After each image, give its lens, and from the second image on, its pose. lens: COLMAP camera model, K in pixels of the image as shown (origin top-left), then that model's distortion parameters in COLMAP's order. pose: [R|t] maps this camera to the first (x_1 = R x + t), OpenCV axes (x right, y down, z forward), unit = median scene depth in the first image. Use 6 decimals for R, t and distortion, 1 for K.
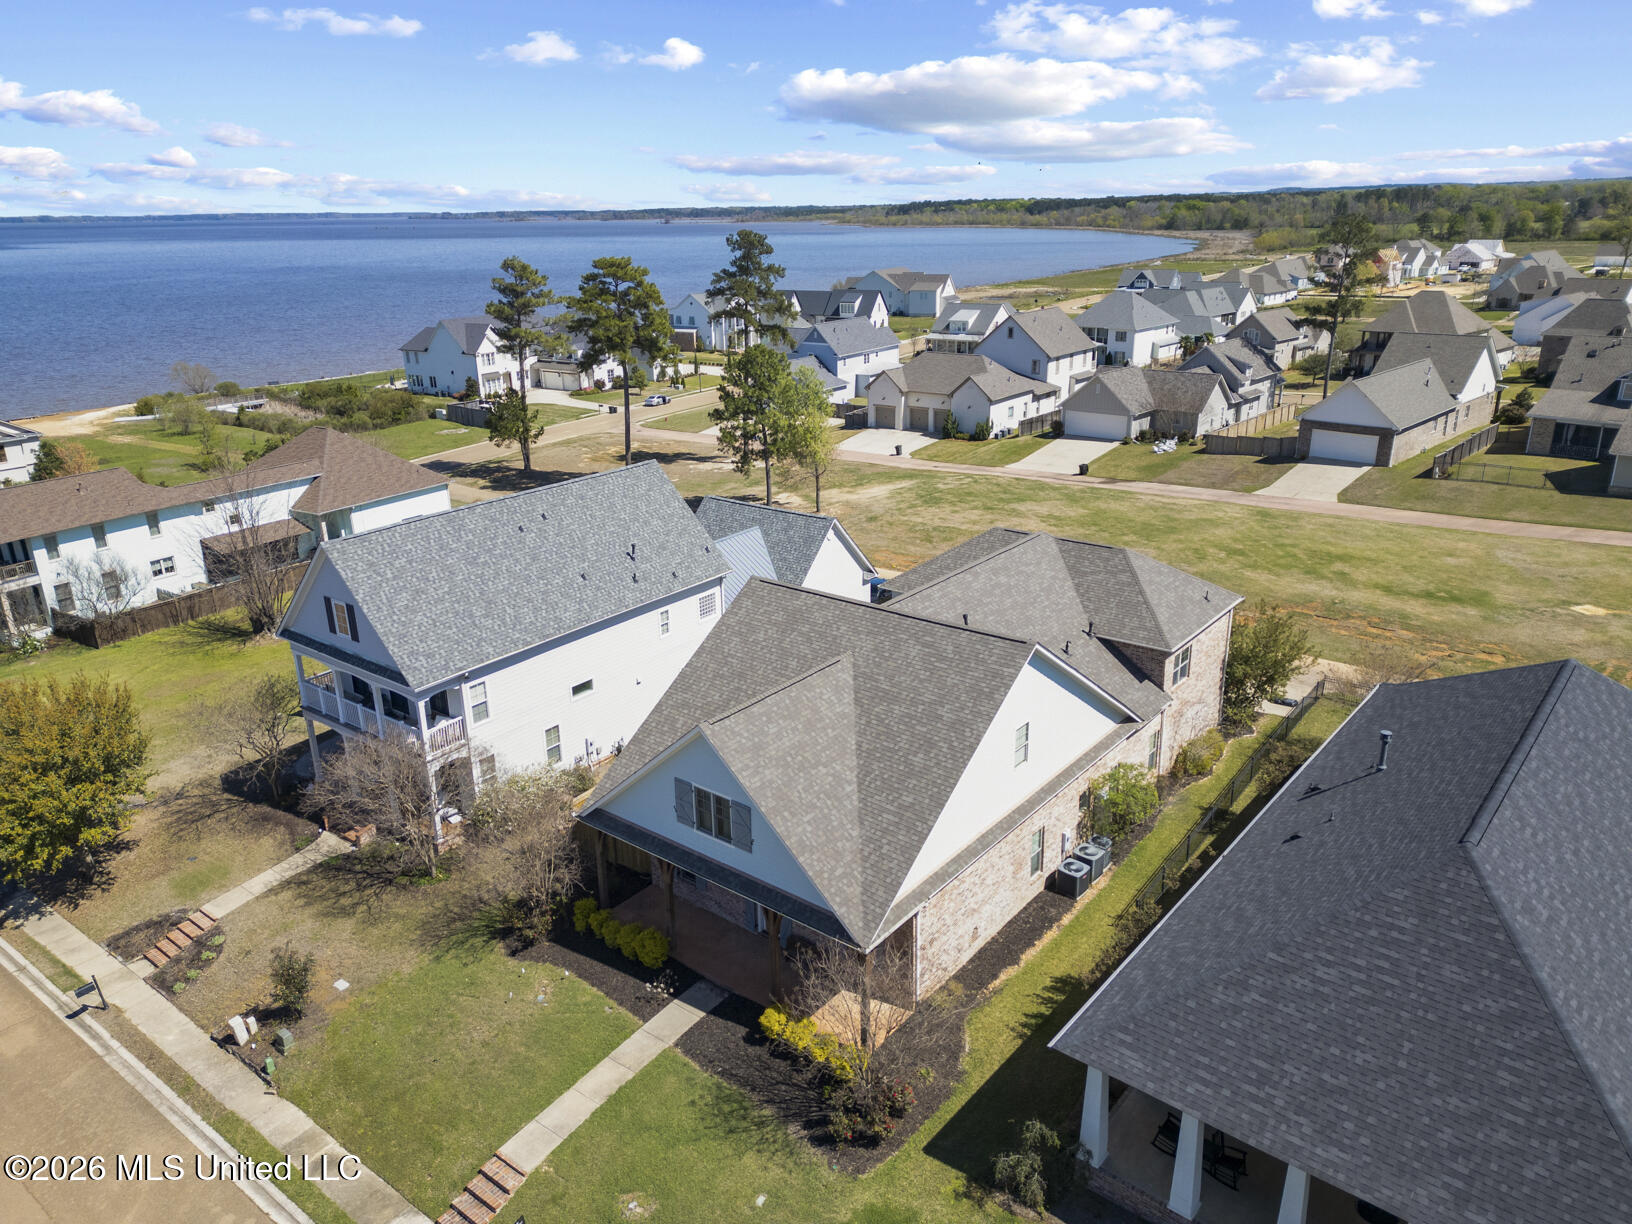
lens RADIAL K [[1137.7, 0, 816.0], [0, 1137.7, 612.0], [0, 0, 1]] dist [0.077345, -0.074823]
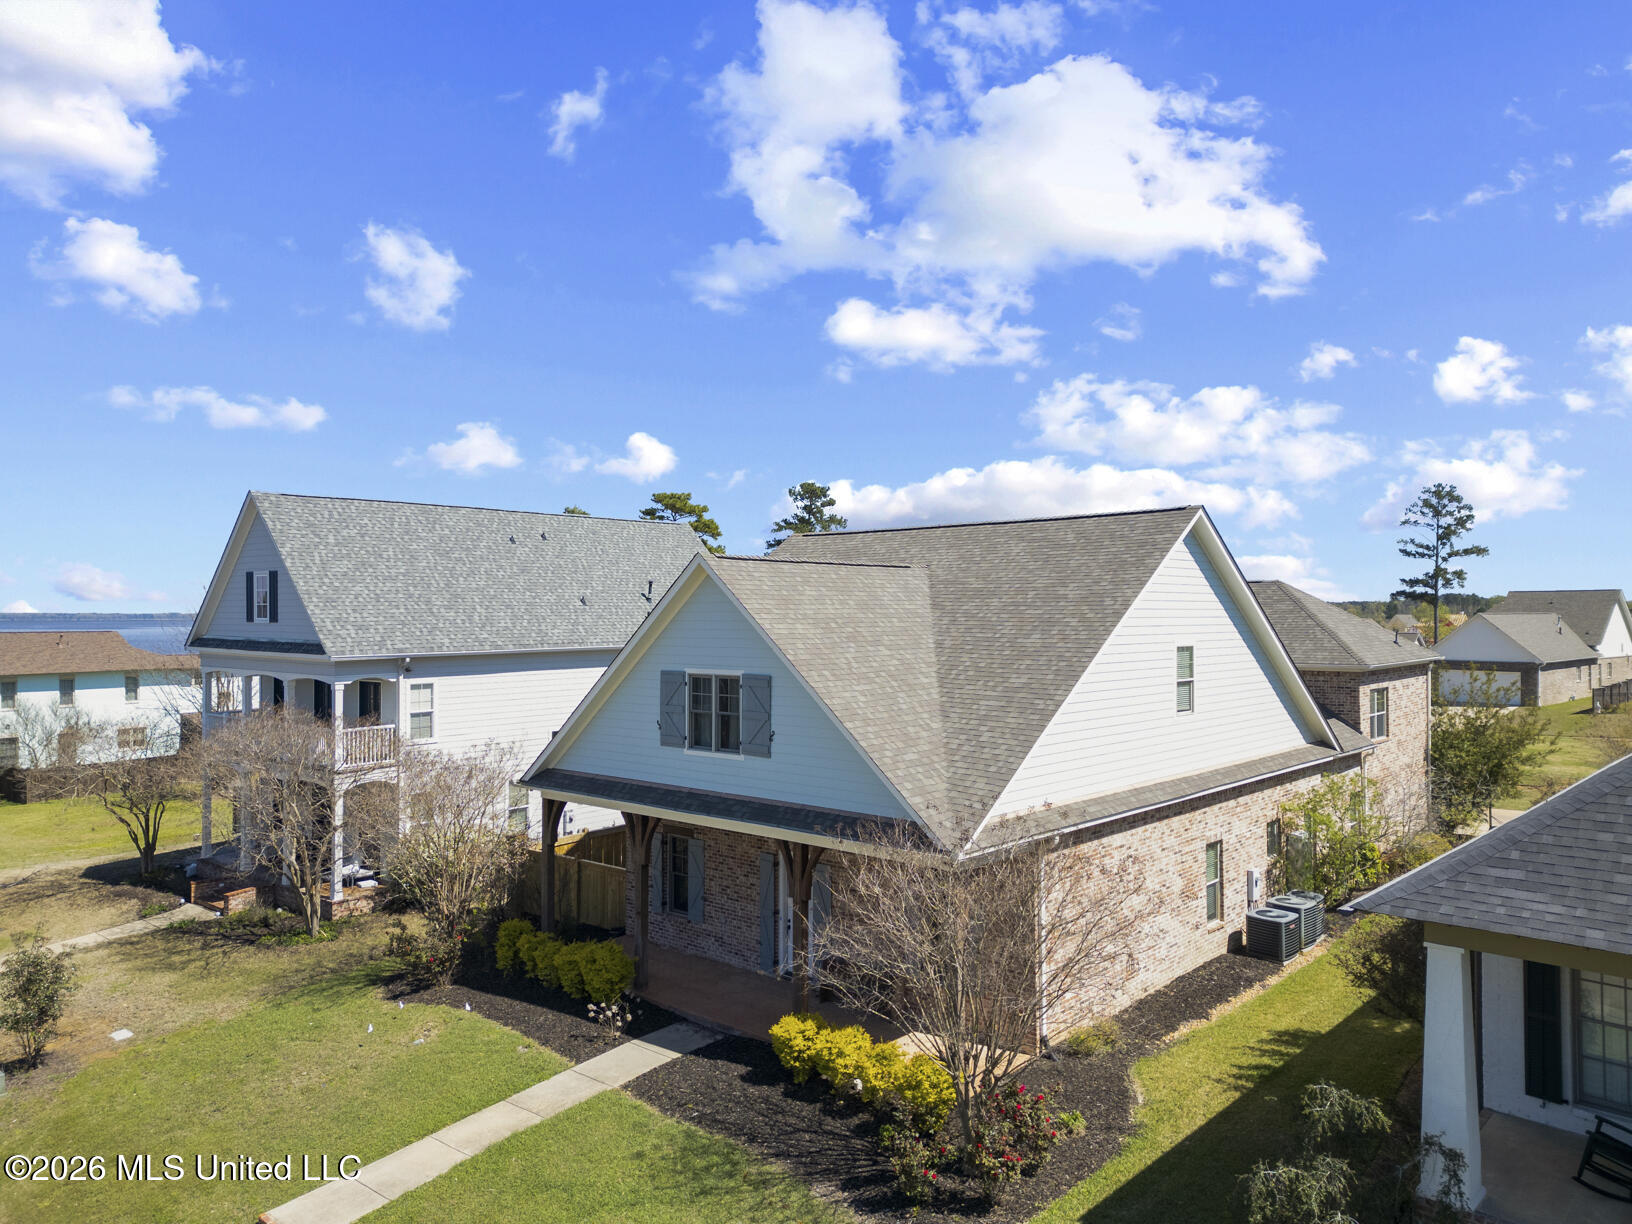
lens RADIAL K [[1137.7, 0, 816.0], [0, 1137.7, 612.0], [0, 0, 1]] dist [0.077345, -0.074823]
pose [[0.998369, 0.015804, -0.054853, 0.001788], [-0.033301, 0.941708, -0.334778, 0.319336], [0.046365, 0.336059, 0.940699, 0.355957]]
